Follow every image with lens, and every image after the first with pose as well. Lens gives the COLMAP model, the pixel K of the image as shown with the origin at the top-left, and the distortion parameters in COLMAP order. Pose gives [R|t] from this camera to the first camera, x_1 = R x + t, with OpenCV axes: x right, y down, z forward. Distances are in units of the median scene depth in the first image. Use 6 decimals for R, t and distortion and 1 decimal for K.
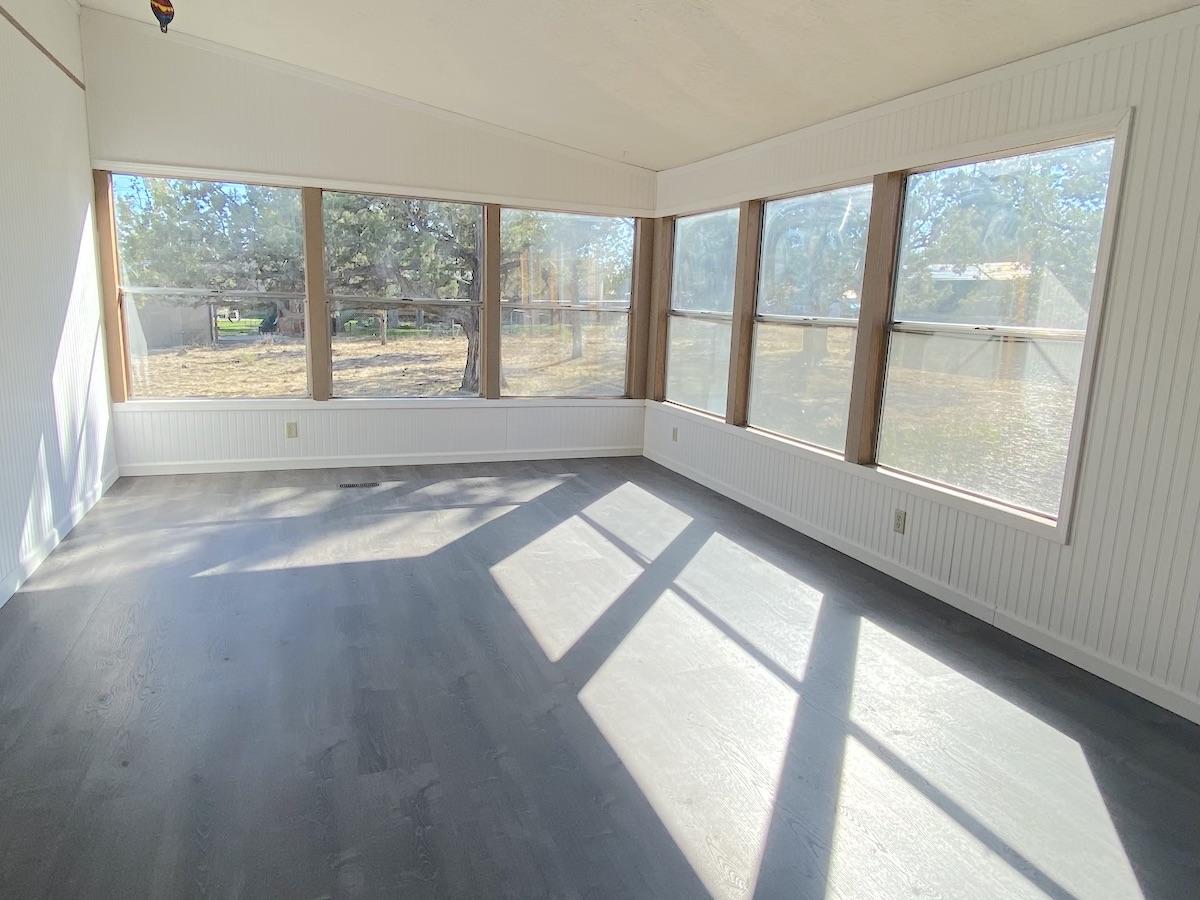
lens RADIAL K [[773.5, 0, 599.5], [0, 773.5, 448.6], [0, 0, 1]] dist [0.037478, 0.001295]
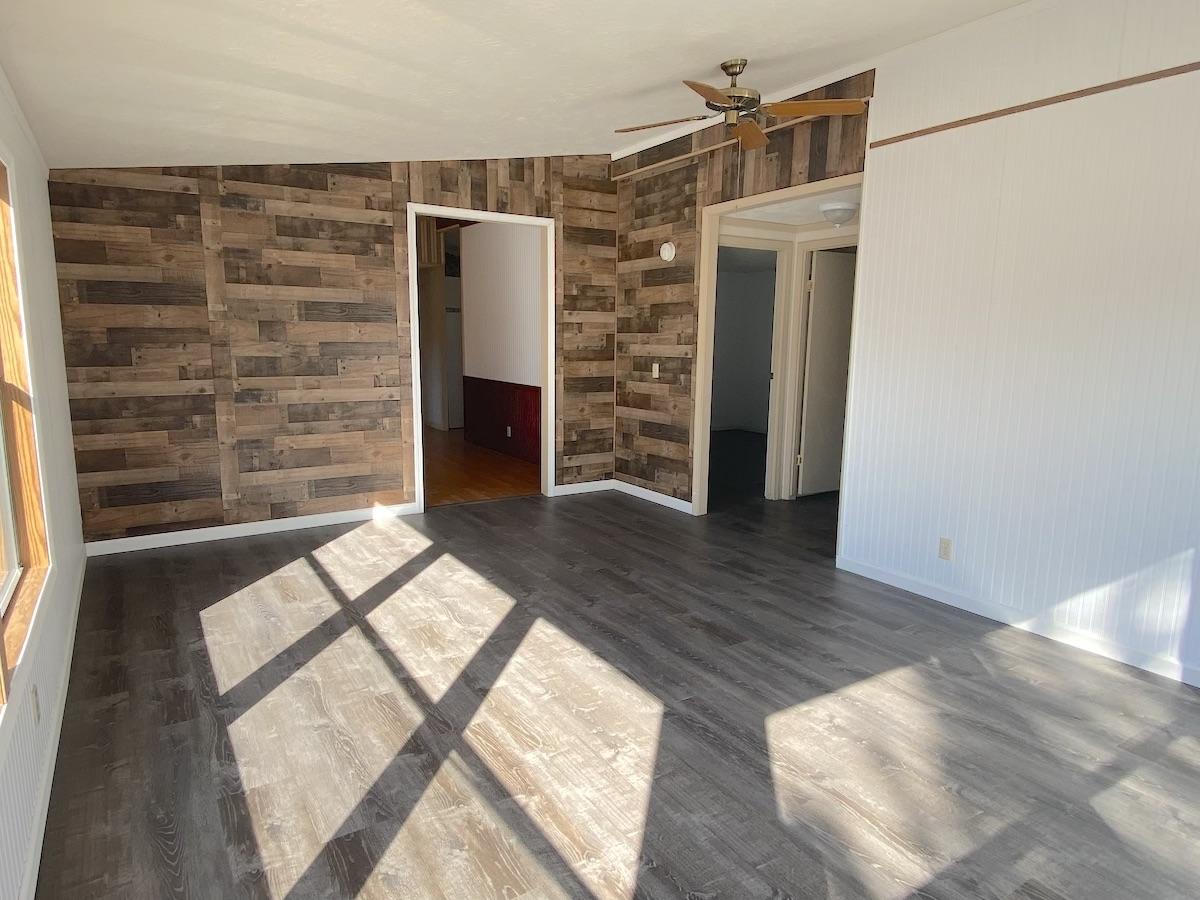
lens RADIAL K [[714.2, 0, 601.1], [0, 714.2, 452.4], [0, 0, 1]] dist [0.002065, 0.000122]
pose [[-0.978546, -0.017617, -0.205276, 0.078022], [-0.087169, 0.938171, 0.335018, -0.343173], [0.186682, 0.345725, -0.919578, 1.659327]]
